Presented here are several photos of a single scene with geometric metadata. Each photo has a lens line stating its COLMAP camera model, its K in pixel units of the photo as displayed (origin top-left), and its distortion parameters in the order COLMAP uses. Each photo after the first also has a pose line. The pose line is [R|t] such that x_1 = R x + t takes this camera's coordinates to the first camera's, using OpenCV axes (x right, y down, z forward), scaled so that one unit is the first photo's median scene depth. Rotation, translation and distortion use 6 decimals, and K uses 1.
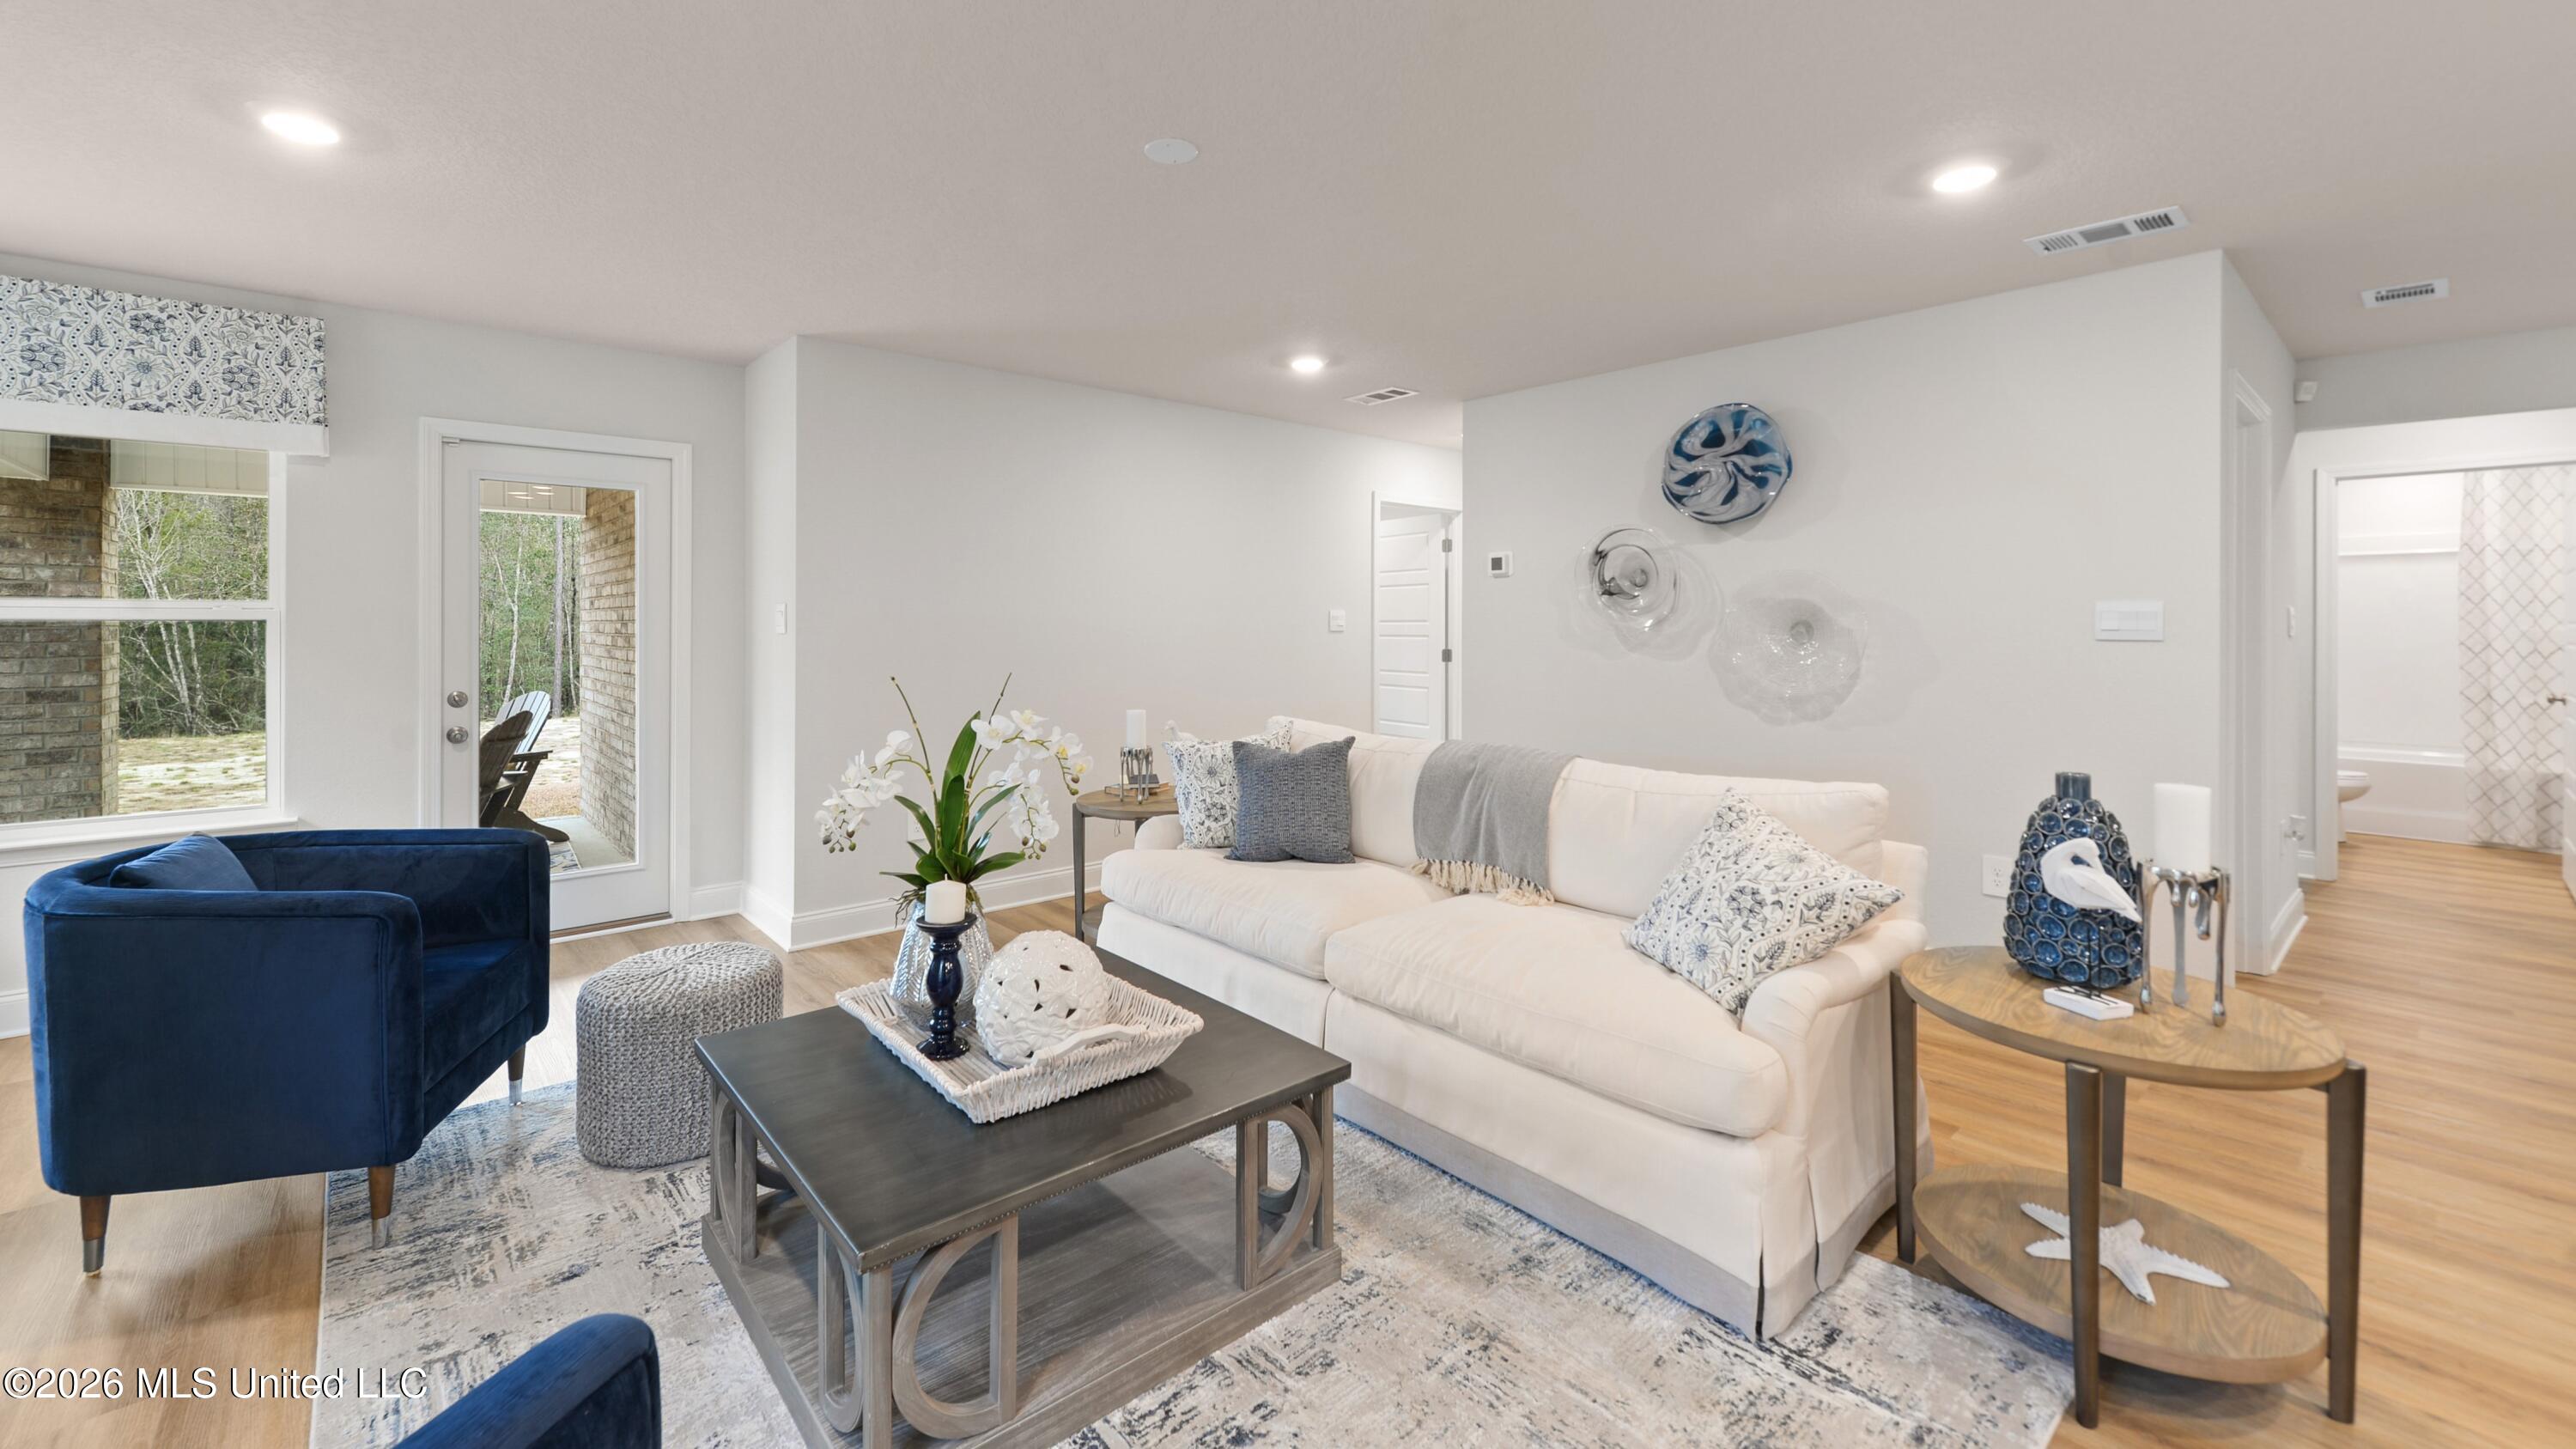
lens RADIAL K [[1023.6, 0, 1272.9], [0, 1023.6, 634.6], [0, 0, 1]] dist [0.002909, 0.000204]
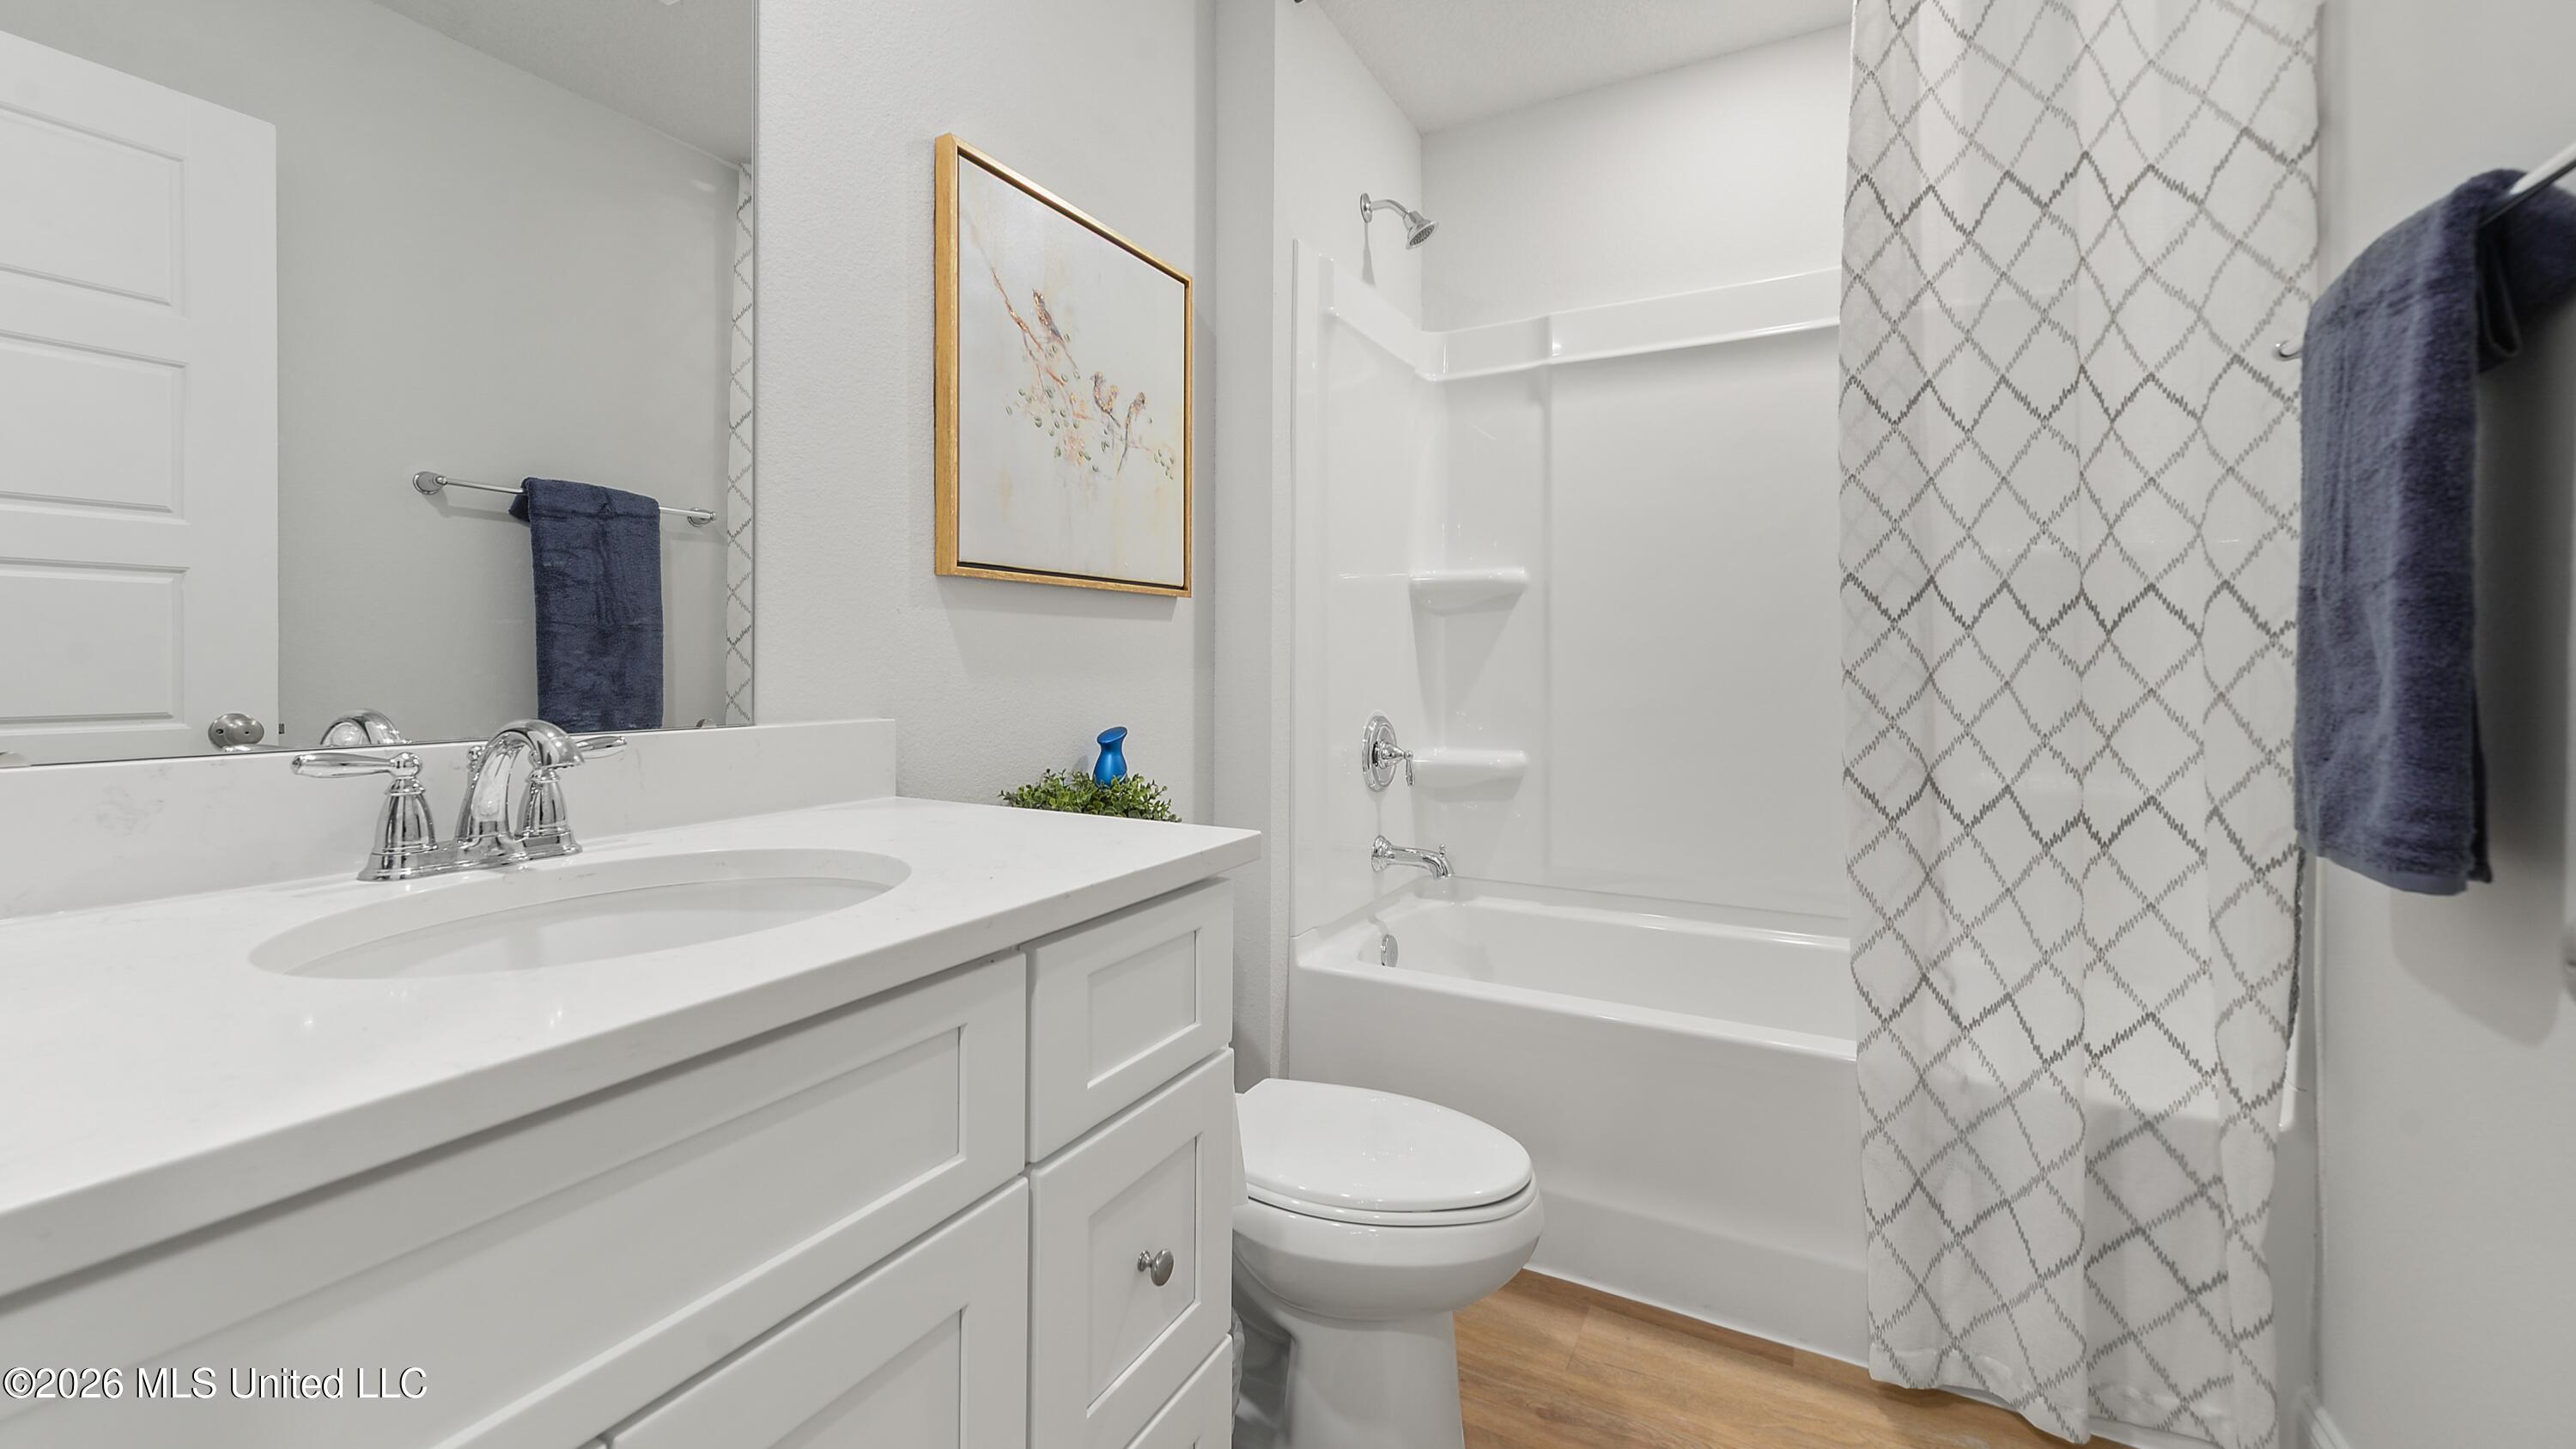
lens RADIAL K [[1023.6, 0, 1285.1], [0, 1023.6, 710.4], [0, 0, 1]] dist [0.002909, 0.000204]
pose [[0.928941, -0.003891, 0.370207, 0.944795], [0.000267, 0.999952, 0.009839, 0.038879], [-0.370227, -0.009041, 0.928897, 0.826899]]
